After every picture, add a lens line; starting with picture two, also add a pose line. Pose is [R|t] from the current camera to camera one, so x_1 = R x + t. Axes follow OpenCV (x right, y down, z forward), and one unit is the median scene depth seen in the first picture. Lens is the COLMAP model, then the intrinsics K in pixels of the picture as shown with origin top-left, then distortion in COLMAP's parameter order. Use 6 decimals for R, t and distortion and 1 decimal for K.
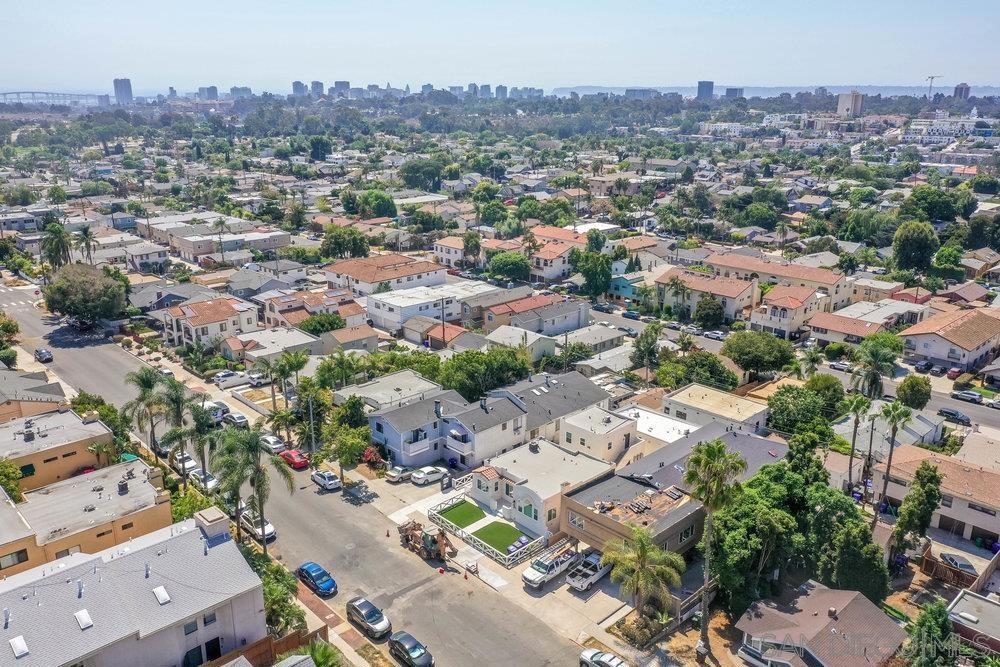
lens RADIAL K [[784.9, 0, 500.0], [0, 784.9, 333.5], [0, 0, 1]] dist [0.005268, 0.010094]
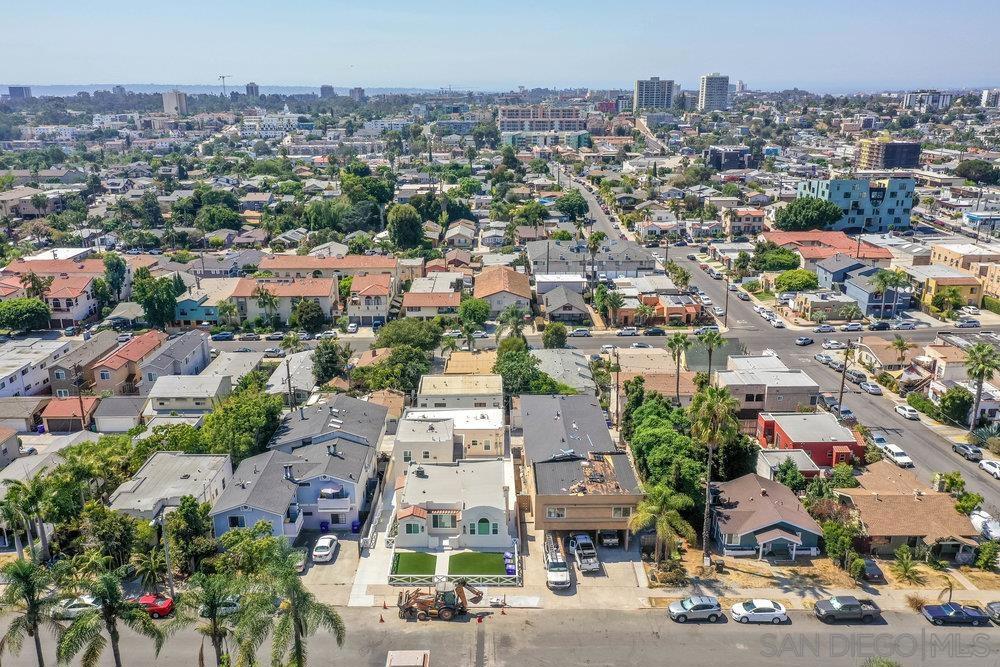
lens RADIAL K [[784.9, 0, 500.0], [0, 784.9, 333.5], [0, 0, 1]] dist [0.005268, 0.010094]
pose [[0.683210, -0.223013, 0.695334, -0.219474], [0.221792, 0.970613, 0.093378, -0.036313], [-0.695725, 0.090423, 0.712594, 0.105573]]
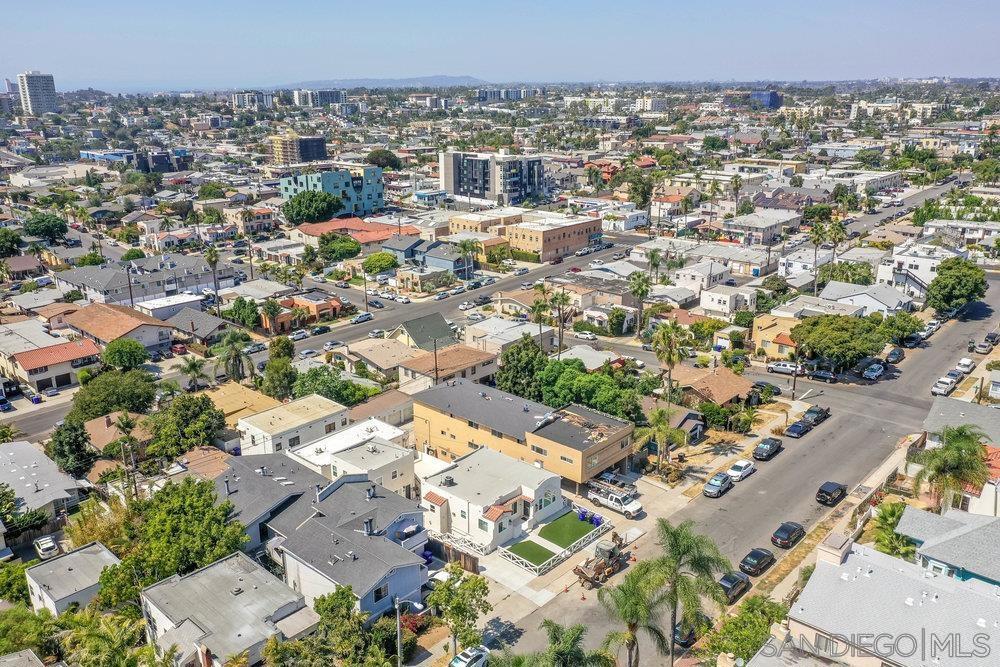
lens RADIAL K [[784.9, 0, 500.0], [0, 784.9, 333.5], [0, 0, 1]] dist [0.005268, 0.010094]
pose [[-0.067994, -0.303365, 0.950446, -0.339020], [0.299856, 0.902391, 0.309478, -0.120936], [-0.951558, 0.306040, 0.029608, 0.369936]]
